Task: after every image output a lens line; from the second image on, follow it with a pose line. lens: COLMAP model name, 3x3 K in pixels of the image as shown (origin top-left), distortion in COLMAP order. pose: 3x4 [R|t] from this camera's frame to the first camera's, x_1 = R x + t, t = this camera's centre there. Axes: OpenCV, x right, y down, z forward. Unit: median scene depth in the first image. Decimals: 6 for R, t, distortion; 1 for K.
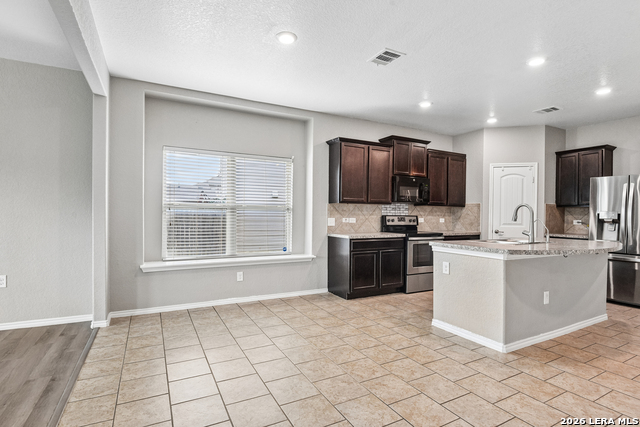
lens RADIAL K [[320.9, 0, 317.3], [0, 320.9, 219.9], [0, 0, 1]] dist [-0.020032, -0.001166]
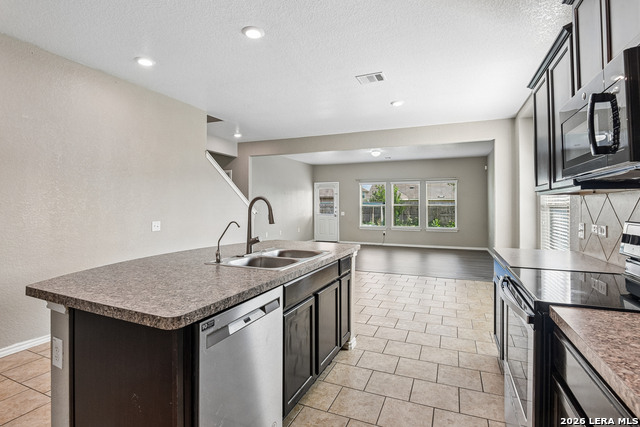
lens RADIAL K [[319.1, 0, 321.8], [0, 319.1, 199.5], [0, 0, 1]] dist [-0.002243, -0.000170]
pose [[-0.764827, -0.026097, -0.643707, 0.708862], [-0.021848, 0.999655, -0.014569, -0.026763], [0.643865, 0.002921, -0.765134, 1.149741]]
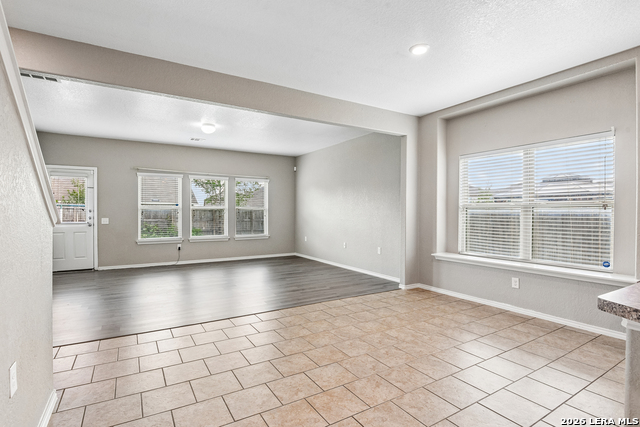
lens RADIAL K [[316.4, 0, 320.0], [0, 316.4, 213.5], [0, 0, 1]] dist [-0.004866, -0.000711]
pose [[0.062189, -0.006825, -0.998041, 0.546544], [-0.017921, 0.999808, -0.007954, -0.001153], [0.997903, 0.018380, 0.062055, 0.351024]]
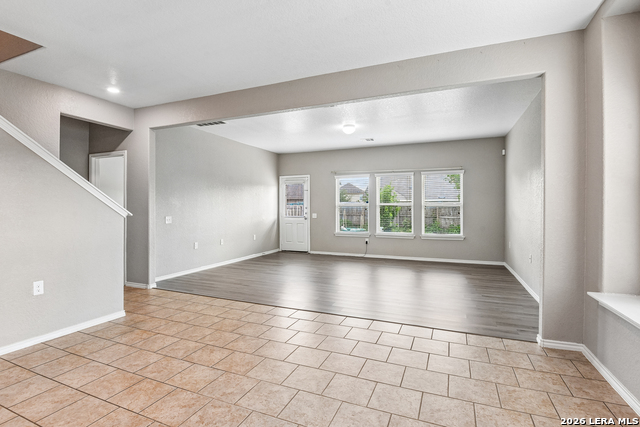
lens RADIAL K [[315.3, 0, 318.4], [0, 315.3, 209.5], [0, 0, 1]] dist [-0.018999, -0.000386]
pose [[-0.774543, -0.010202, -0.632439, 0.217880], [-0.020707, 0.999743, 0.009232, -0.014021], [0.632182, 0.020246, -0.774555, 0.872425]]
